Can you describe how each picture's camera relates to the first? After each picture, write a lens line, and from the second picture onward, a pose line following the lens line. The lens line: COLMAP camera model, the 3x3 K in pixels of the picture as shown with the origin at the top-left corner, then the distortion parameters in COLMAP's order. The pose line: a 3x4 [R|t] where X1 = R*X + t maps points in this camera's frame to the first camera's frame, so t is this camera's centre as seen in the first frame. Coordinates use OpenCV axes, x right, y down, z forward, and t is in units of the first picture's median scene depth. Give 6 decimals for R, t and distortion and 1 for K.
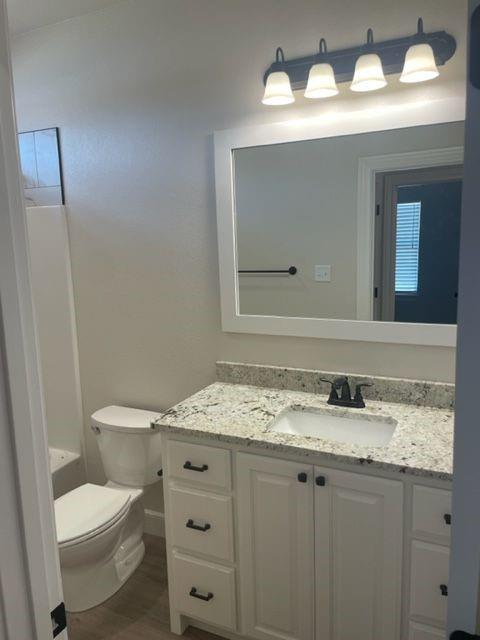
lens RADIAL K [[487.3, 0, 243.3], [0, 487.3, 315.4], [0, 0, 1]] dist [0.075693, -0.101843]
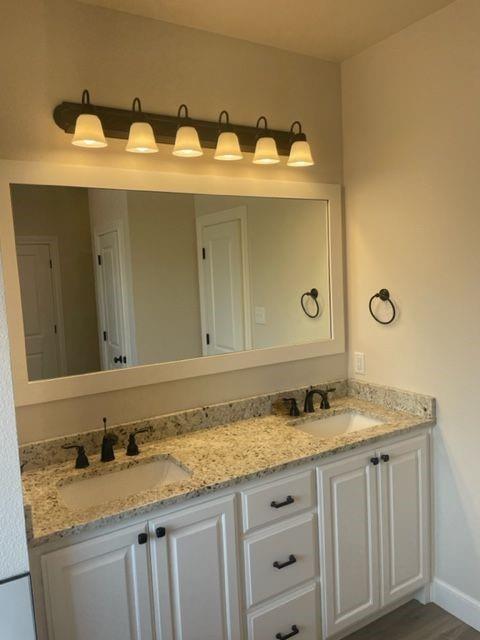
lens RADIAL K [[487.3, 0, 244.5], [0, 487.3, 320.2], [0, 0, 1]] dist [0.075693, -0.101843]
pose [[0.549263, -0.073273, 0.832431, -0.647707], [0.167107, 0.985659, -0.023501, -0.030968], [-0.818771, 0.152013, 0.553630, 0.313088]]
